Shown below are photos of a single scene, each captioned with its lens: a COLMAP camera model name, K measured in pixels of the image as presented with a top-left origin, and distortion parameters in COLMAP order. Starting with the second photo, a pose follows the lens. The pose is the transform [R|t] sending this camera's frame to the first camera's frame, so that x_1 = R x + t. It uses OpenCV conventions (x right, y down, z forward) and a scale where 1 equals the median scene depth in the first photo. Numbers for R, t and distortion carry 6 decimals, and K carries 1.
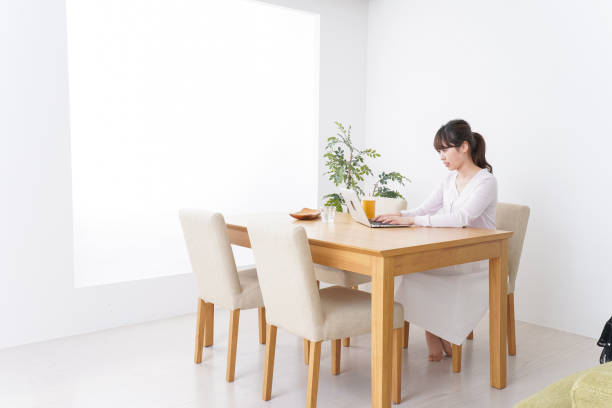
lens RADIAL K [[546.4, 0, 306.0], [0, 546.4, 204.0], [0, 0, 1]] dist [0.000325, 0.001256]
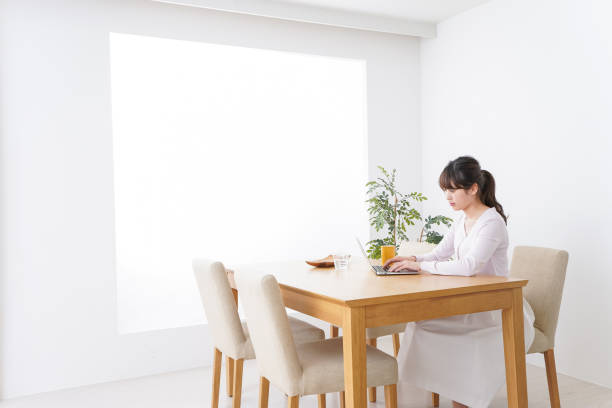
lens RADIAL K [[546.4, 0, 306.0], [0, 546.4, 204.0], [0, 0, 1]] dist [0.000325, 0.001256]
pose [[0.974231, -0.034016, -0.222973, 0.220313], [0.014914, 0.996114, -0.086799, 0.000542], [0.225059, 0.081237, 0.970953, 0.042958]]
